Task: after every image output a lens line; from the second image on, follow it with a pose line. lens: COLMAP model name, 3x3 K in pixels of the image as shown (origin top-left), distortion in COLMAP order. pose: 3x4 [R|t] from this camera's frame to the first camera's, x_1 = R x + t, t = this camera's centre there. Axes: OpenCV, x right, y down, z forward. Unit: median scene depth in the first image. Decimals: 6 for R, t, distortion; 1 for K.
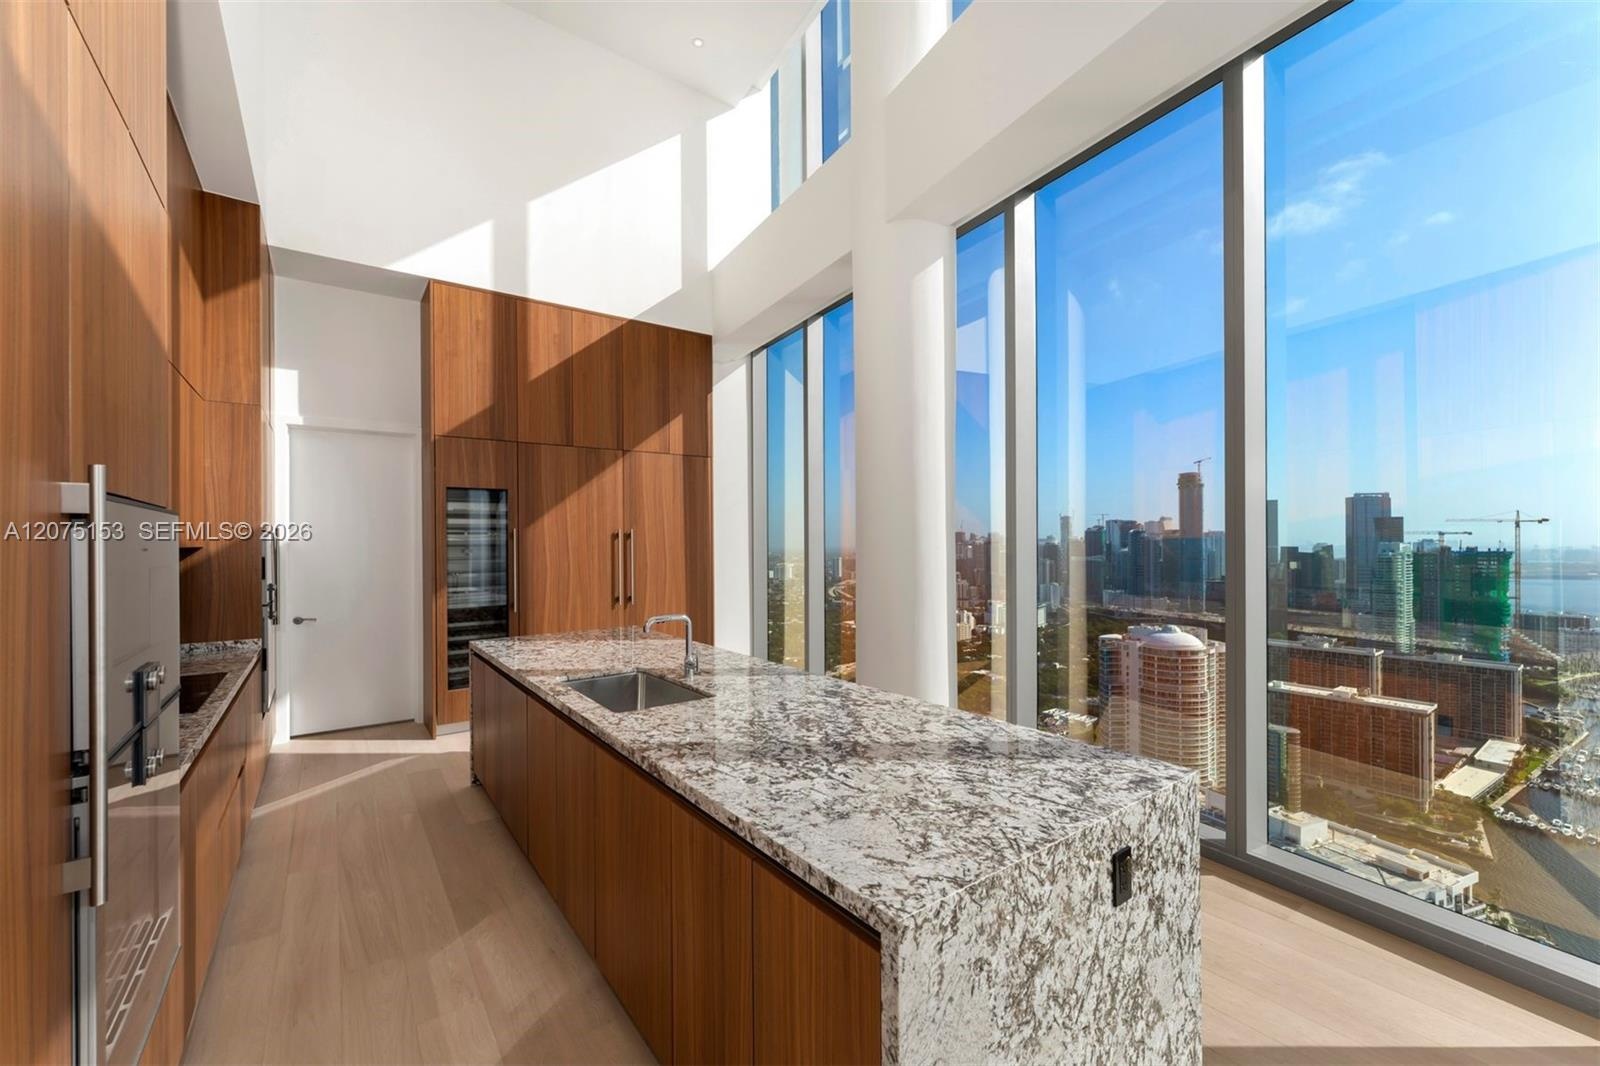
lens RADIAL K [[614.0, 0, 832.2], [0, 614.0, 539.8], [0, 0, 1]] dist [0.000033, -0.000064]
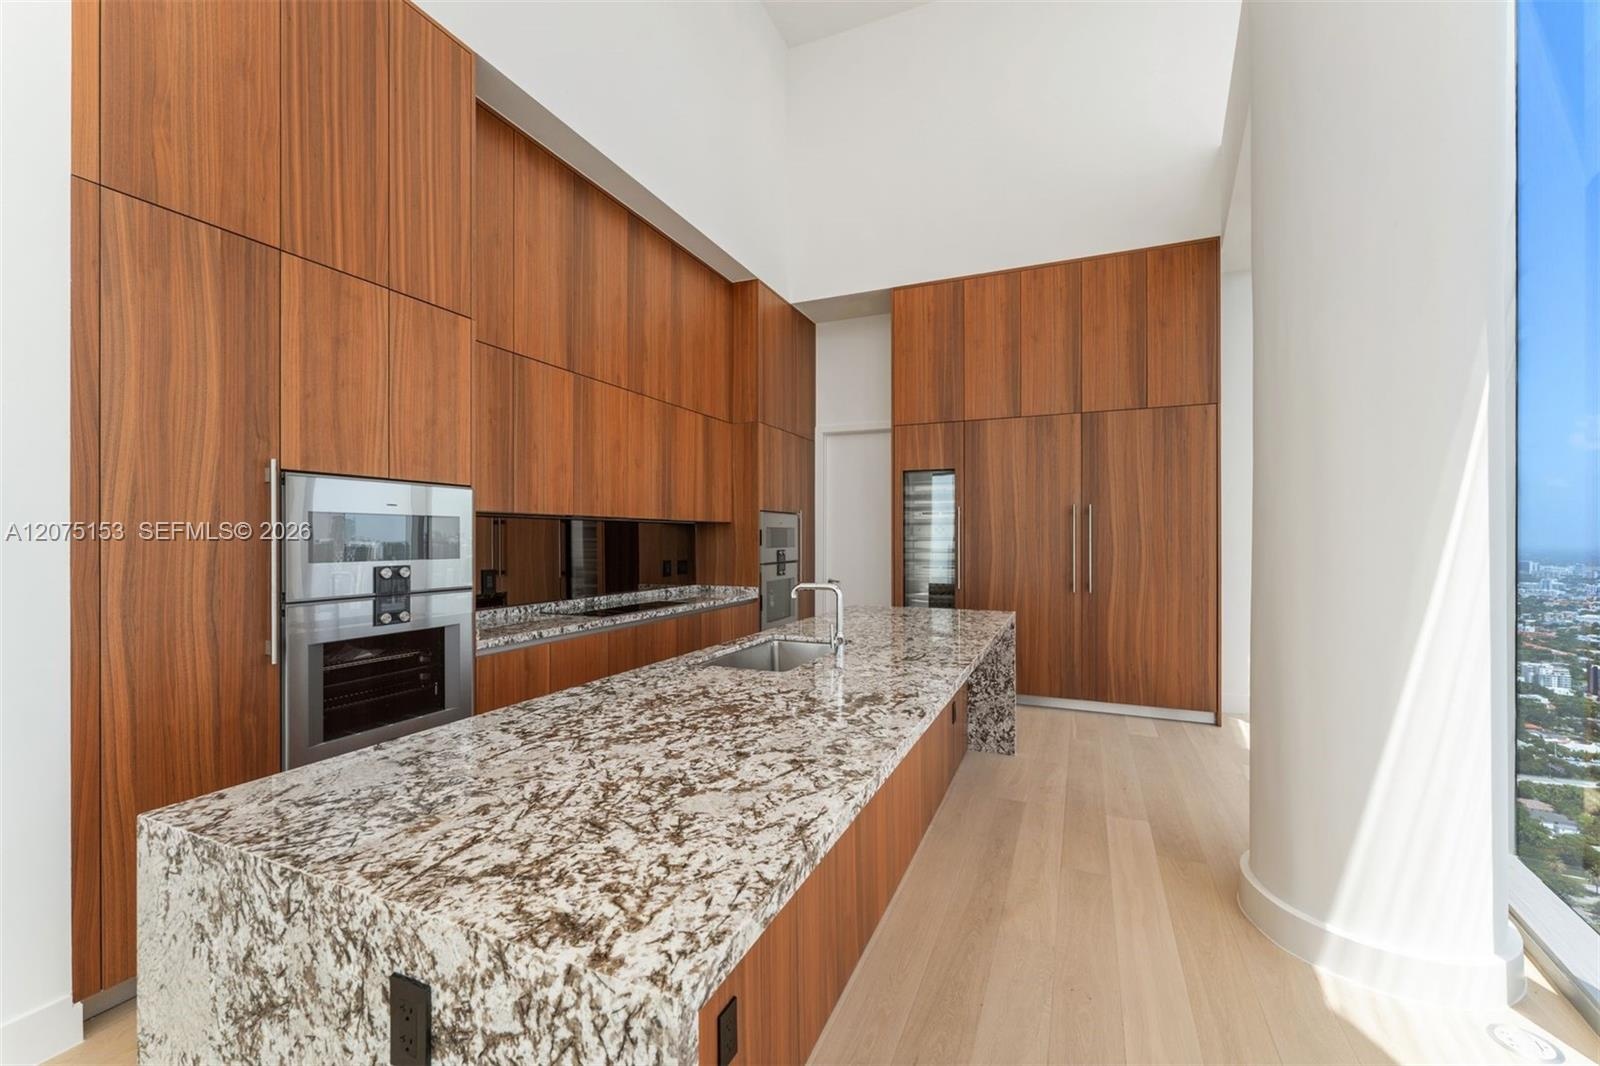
lens RADIAL K [[643.2, 0, 794.3], [0, 643.2, 534.8], [0, 0, 1]] dist [0.000748, 0.000188]
pose [[0.497795, 0.003835, -0.867287, 1.009710], [0.002462, 0.999980, 0.005835, 0.079618], [0.867291, -0.005040, 0.497775, 0.880886]]
